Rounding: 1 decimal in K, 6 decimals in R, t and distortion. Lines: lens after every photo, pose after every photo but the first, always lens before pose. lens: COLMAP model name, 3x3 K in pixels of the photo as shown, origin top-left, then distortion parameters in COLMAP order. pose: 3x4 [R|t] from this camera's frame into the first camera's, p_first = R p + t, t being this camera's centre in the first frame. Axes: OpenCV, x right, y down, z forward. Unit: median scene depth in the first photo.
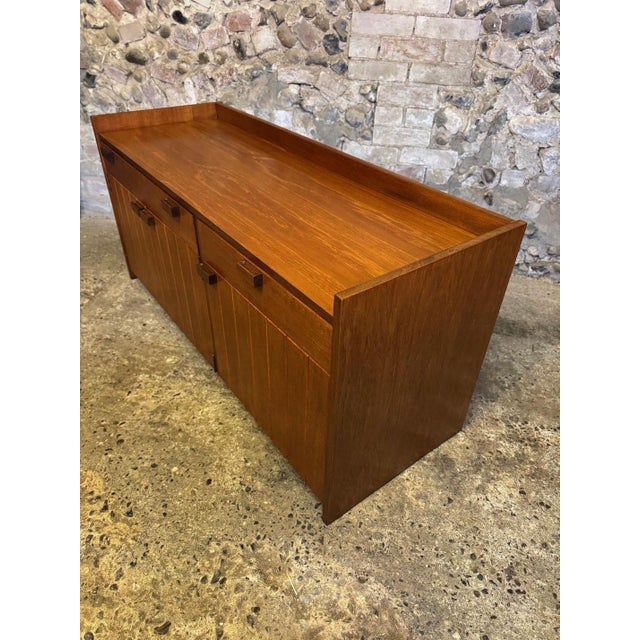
lens RADIAL K [[456.1, 0, 317.8], [0, 456.1, 317.6], [0, 0, 1]] dist [0.002692, -0.011506]
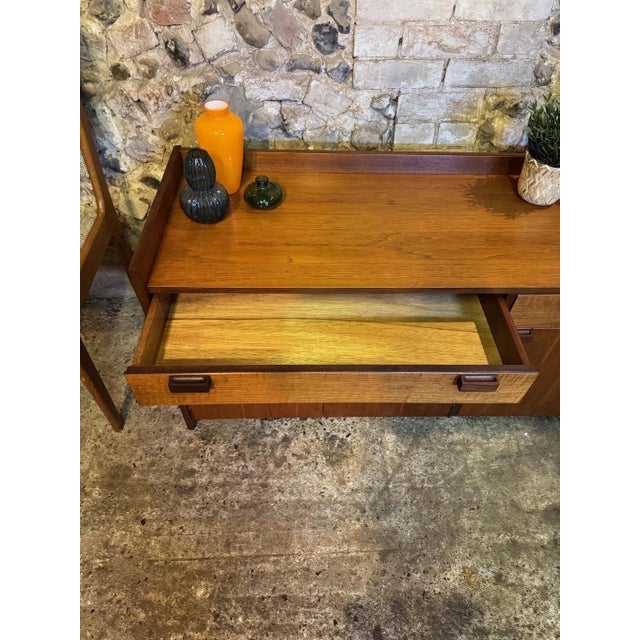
lens RADIAL K [[455.2, 0, 321.1], [0, 455.2, 316.4], [0, 0, 1]] dist [-0.000775, -0.004345]
pose [[0.977939, -0.174820, 0.114335, -0.124610], [0.143541, 0.960054, 0.240193, -0.402804], [-0.151758, -0.218482, 0.963968, 0.320229]]
